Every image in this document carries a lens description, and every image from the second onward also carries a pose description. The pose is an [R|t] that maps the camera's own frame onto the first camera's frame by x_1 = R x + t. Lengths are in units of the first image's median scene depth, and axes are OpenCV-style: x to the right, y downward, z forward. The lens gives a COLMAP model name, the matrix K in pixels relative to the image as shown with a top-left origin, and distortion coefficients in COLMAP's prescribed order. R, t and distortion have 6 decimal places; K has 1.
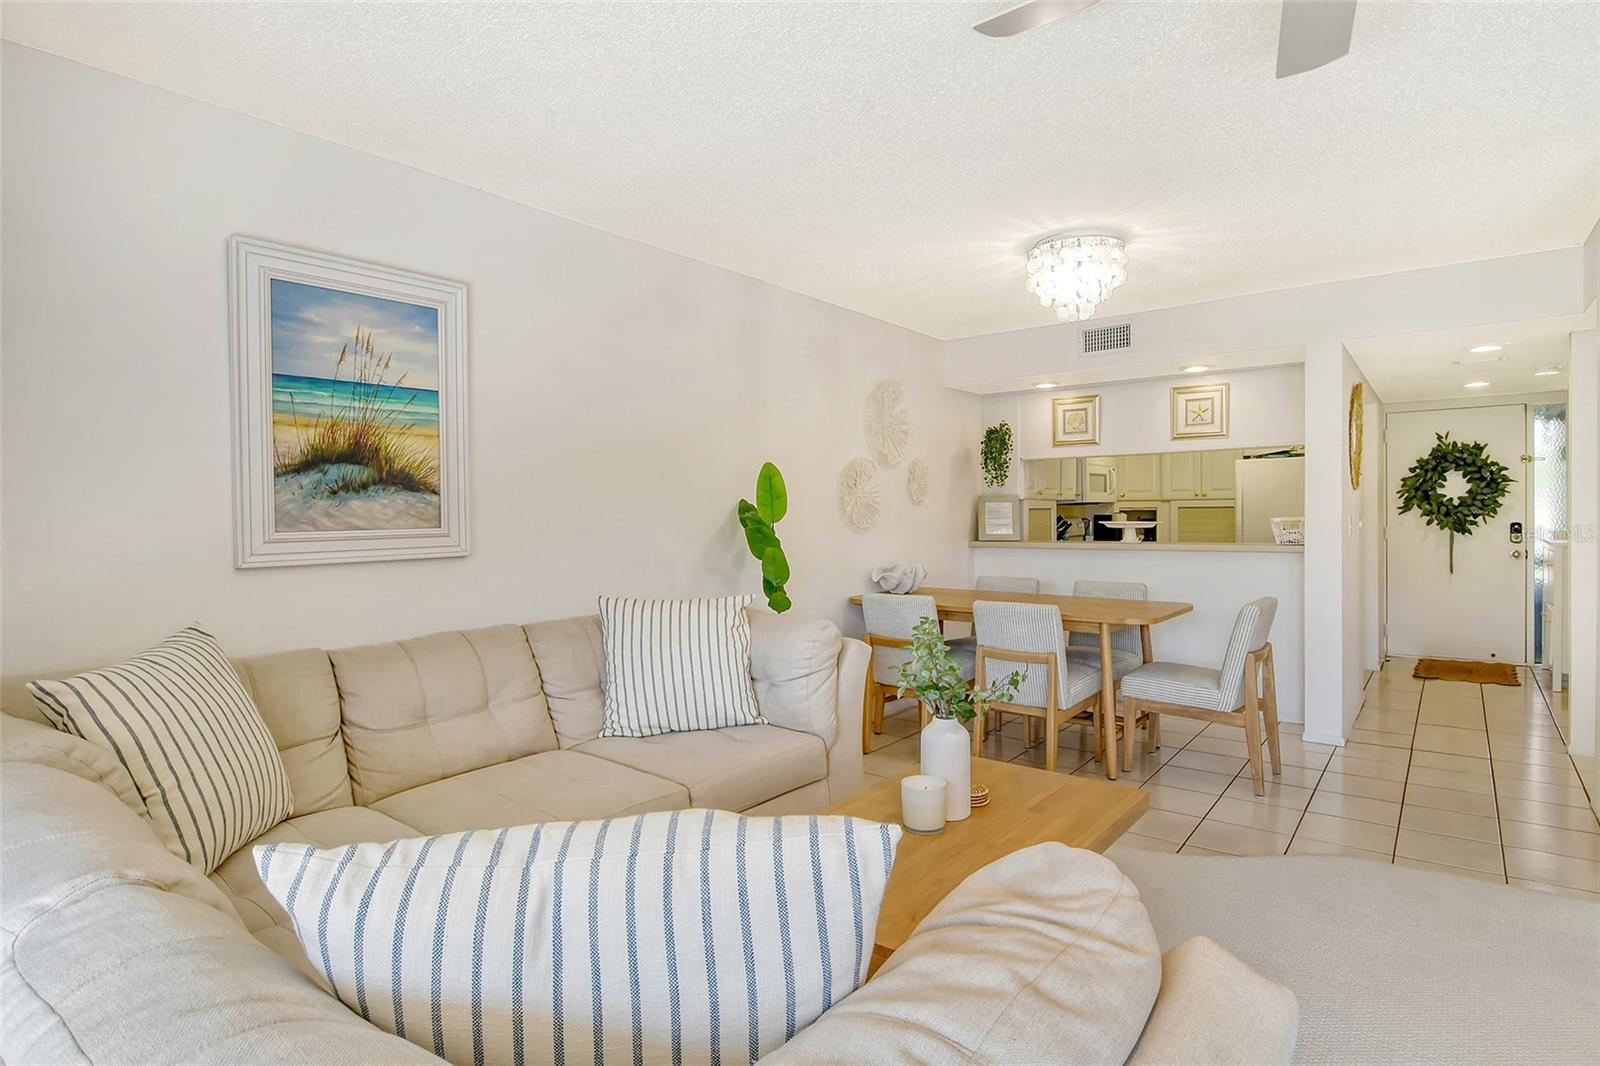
lens RADIAL K [[833.1, 0, 841.7], [0, 833.1, 519.1], [0, 0, 1]] dist [0.017722, -0.038850]
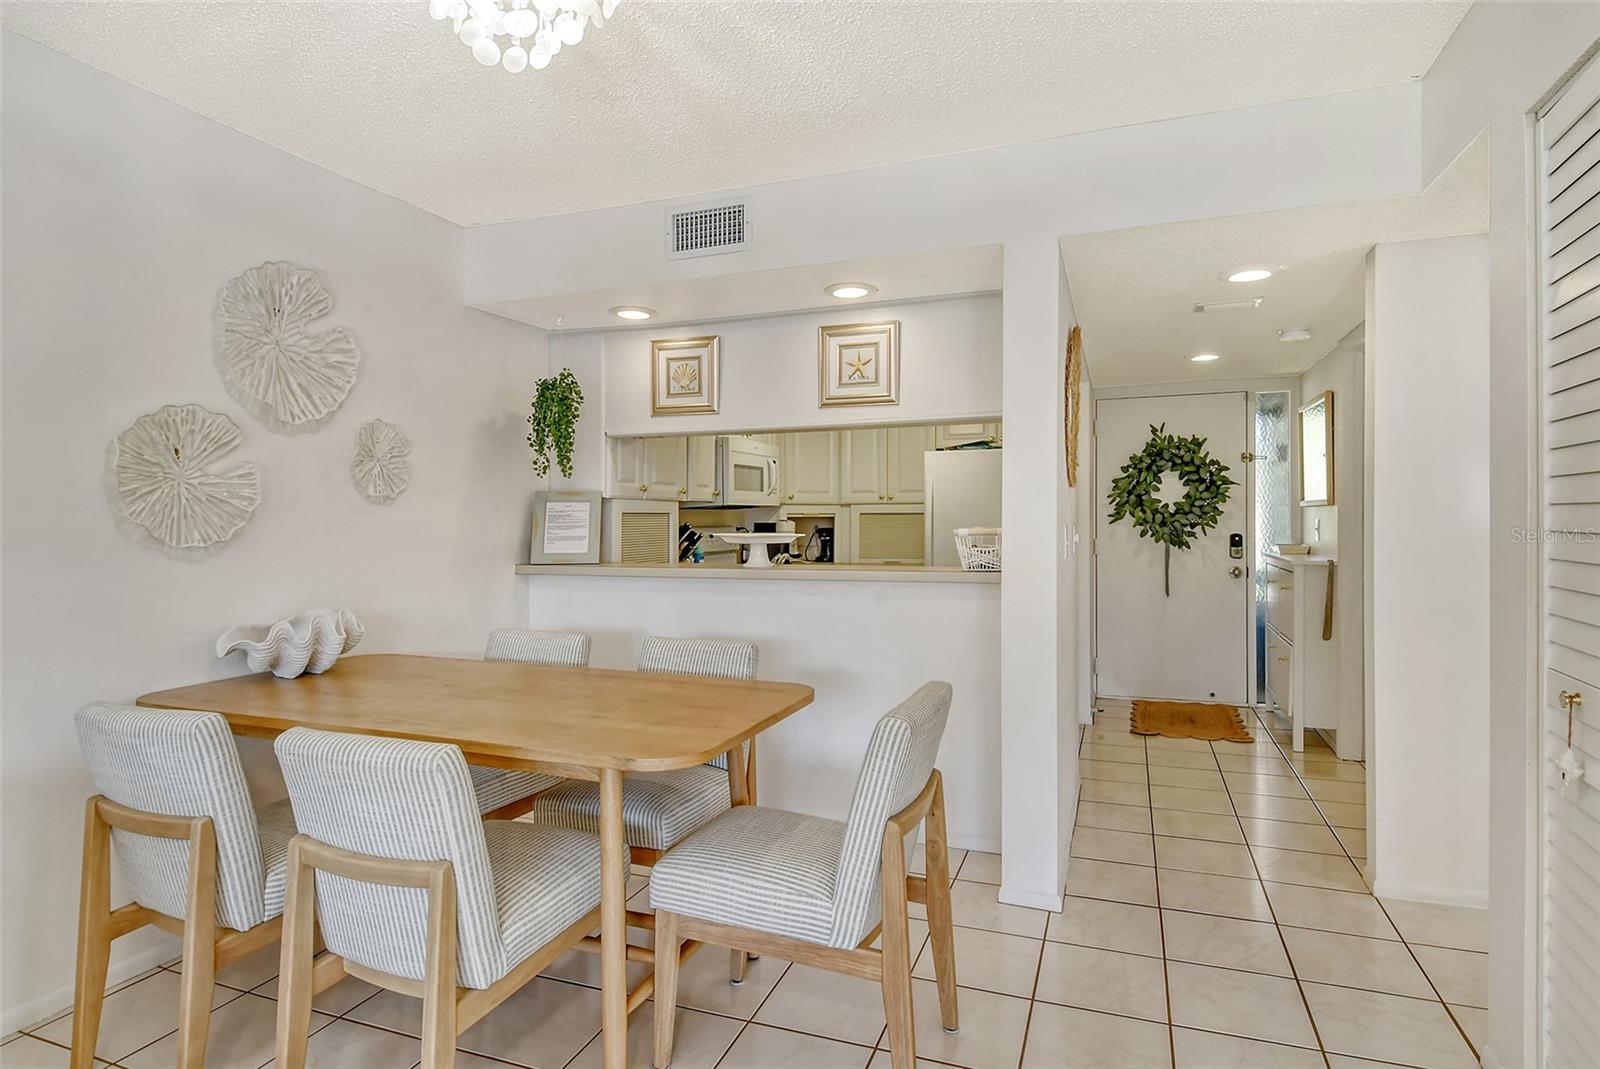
lens RADIAL K [[833.1, 0, 841.7], [0, 833.1, 520.6], [0, 0, 1]] dist [0.017722, -0.038850]
pose [[0.953109, 0.004592, 0.302592, 0.182974], [-0.002393, 0.999968, -0.007637, -0.001862], [-0.302618, 0.006555, 0.953089, 0.321234]]
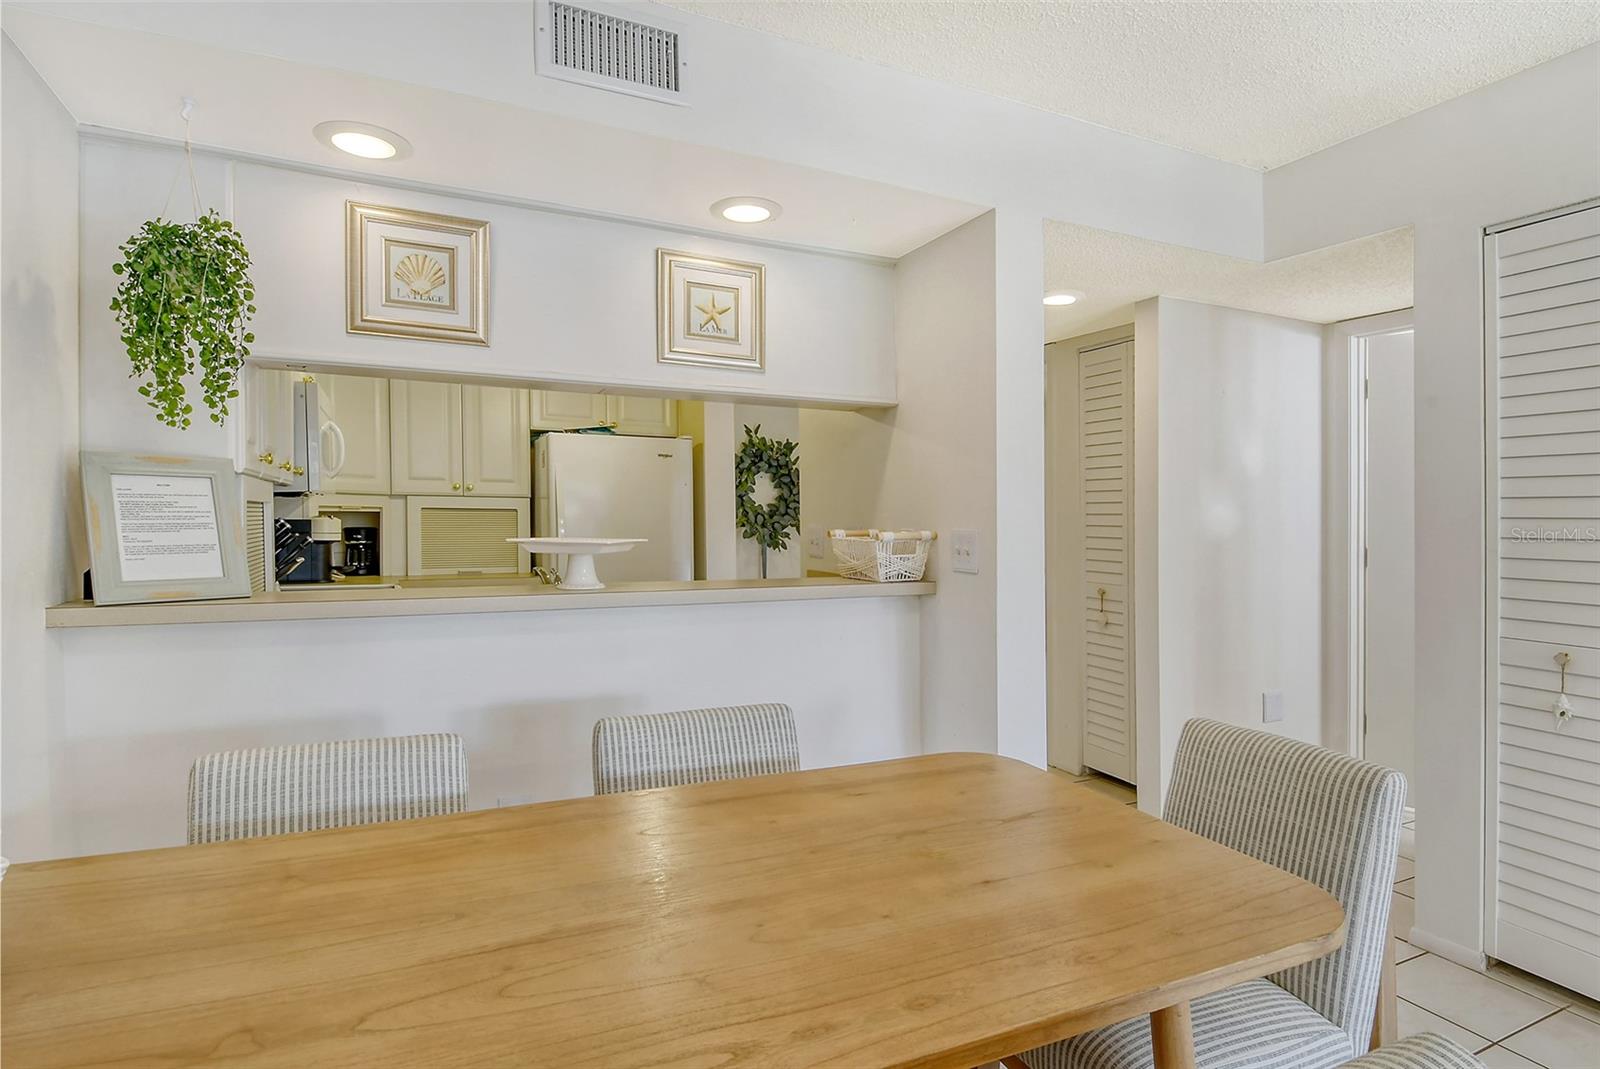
lens RADIAL K [[821.5, 0, 800.0], [0, 821.5, 534.5], [0, 0, 1]] dist [0.002912, -0.020437]
pose [[0.461128, -0.002762, 0.887329, 0.024283], [-0.007919, 0.999943, 0.007228, -0.002473], [-0.887298, -0.010360, 0.461080, 0.606762]]
